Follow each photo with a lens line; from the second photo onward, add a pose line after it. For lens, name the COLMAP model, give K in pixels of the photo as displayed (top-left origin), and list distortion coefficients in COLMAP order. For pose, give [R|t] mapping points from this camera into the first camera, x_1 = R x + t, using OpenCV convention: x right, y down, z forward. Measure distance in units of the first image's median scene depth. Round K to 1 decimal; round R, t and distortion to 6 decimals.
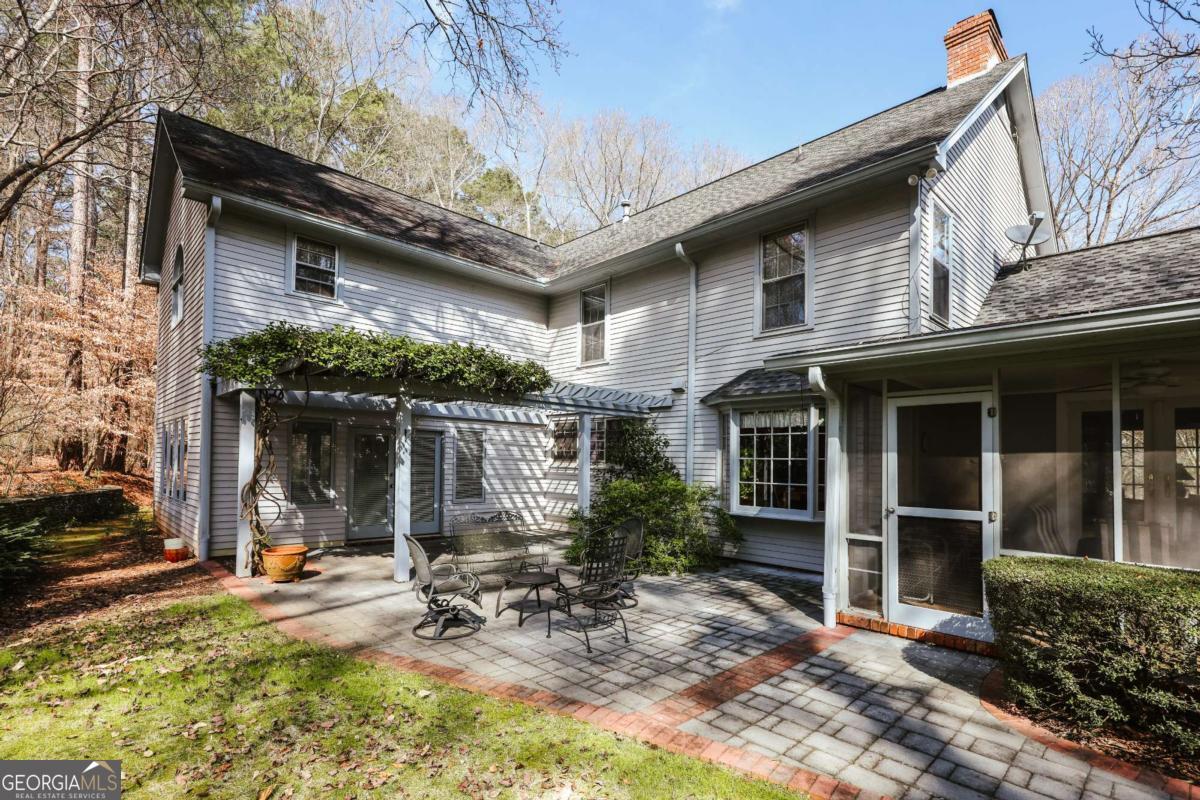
lens RADIAL K [[543.1, 0, 622.9], [0, 543.1, 448.1], [0, 0, 1]] dist [-0.001139, -0.000164]
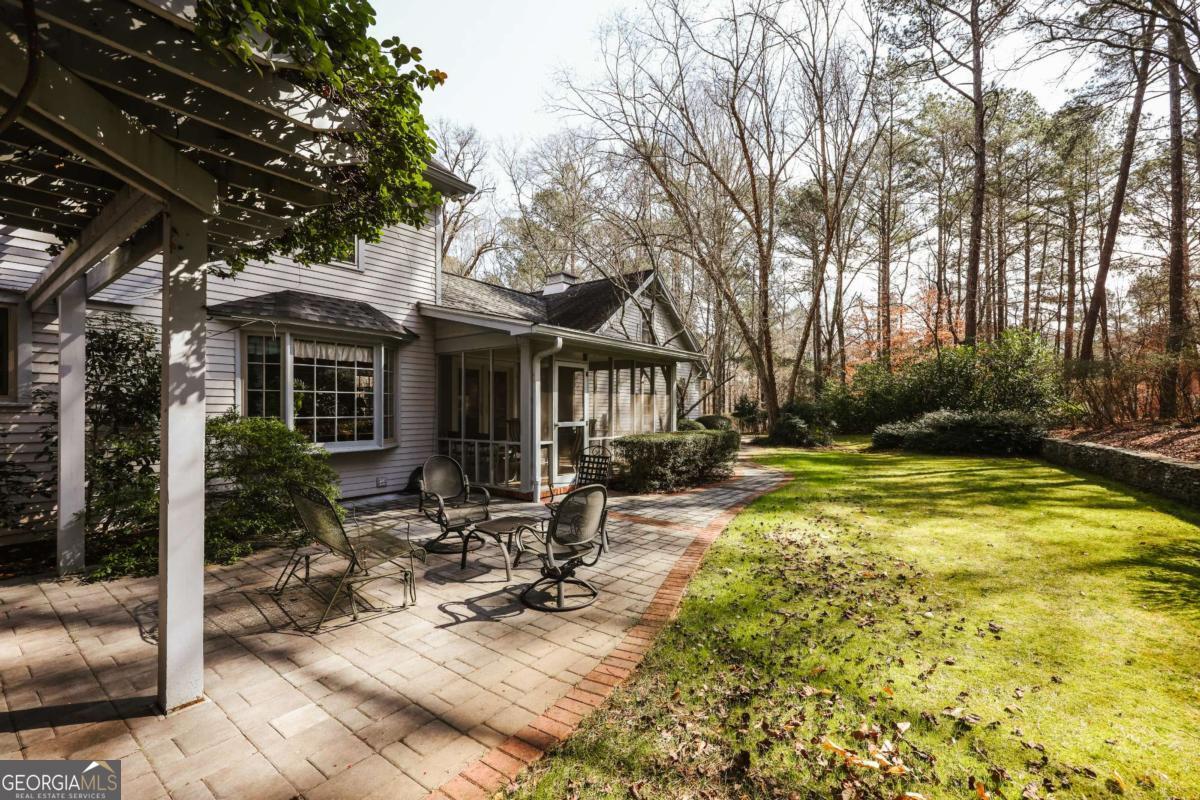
lens RADIAL K [[489.9, 0, 600.0], [0, 489.9, 400.0], [0, 0, 1]] dist [0.000420, 0.000053]
pose [[-0.120436, 0.002806, 0.992717, -1.065961], [-0.030266, 0.999521, -0.006497, 0.041242], [-0.992260, -0.030828, -0.120294, 1.037530]]
